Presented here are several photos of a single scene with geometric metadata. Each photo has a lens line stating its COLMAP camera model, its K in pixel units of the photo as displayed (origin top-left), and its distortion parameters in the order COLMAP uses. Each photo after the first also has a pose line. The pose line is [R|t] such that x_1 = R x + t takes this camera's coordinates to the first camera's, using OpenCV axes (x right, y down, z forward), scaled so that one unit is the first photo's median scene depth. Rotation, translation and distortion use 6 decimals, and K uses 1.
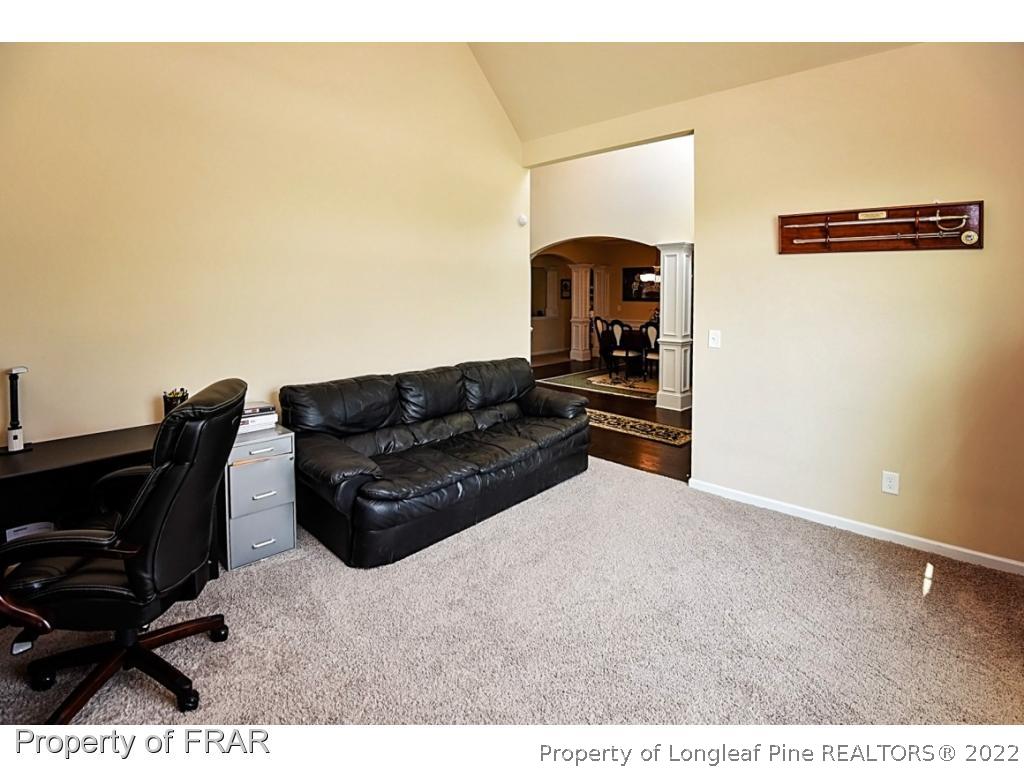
lens RADIAL K [[515.4, 0, 513.2], [0, 515.4, 340.6], [0, 0, 1]] dist [0.000436, -0.026705]
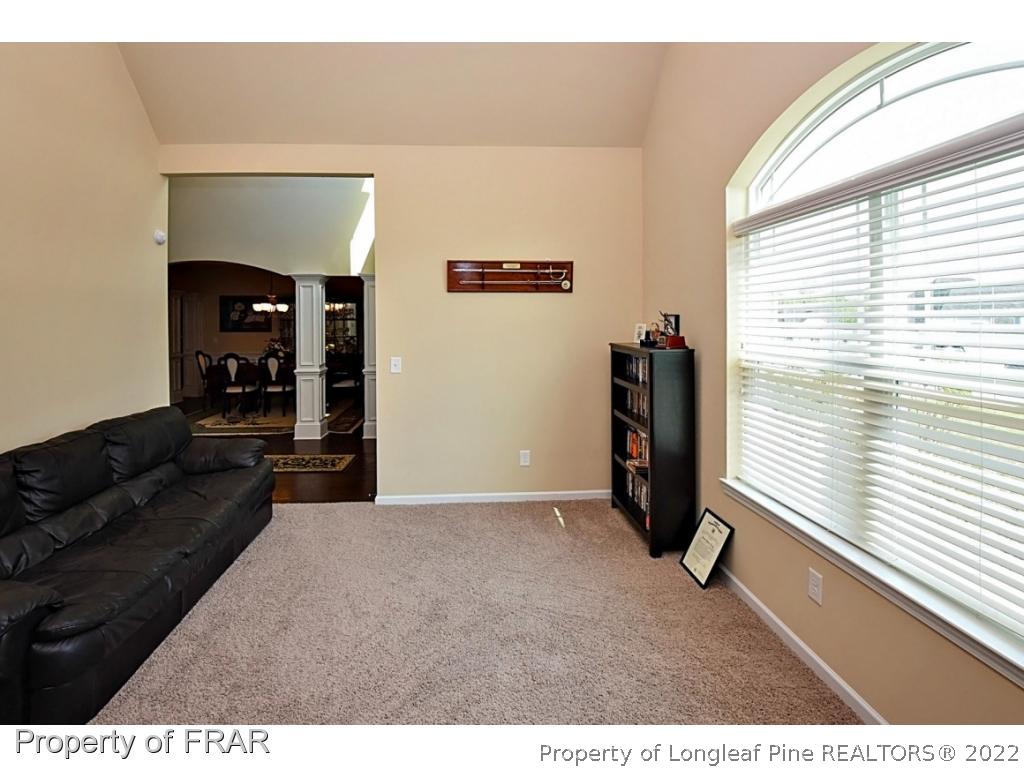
lens RADIAL K [[502.1, 0, 509.5], [0, 502.1, 352.3], [0, 0, 1]] dist [-0.027211, -0.008074]
pose [[0.661019, -0.056712, 0.748223, -0.256032], [0.078087, 0.996925, 0.006577, -0.017896], [-0.746295, 0.054079, 0.663415, 0.097330]]
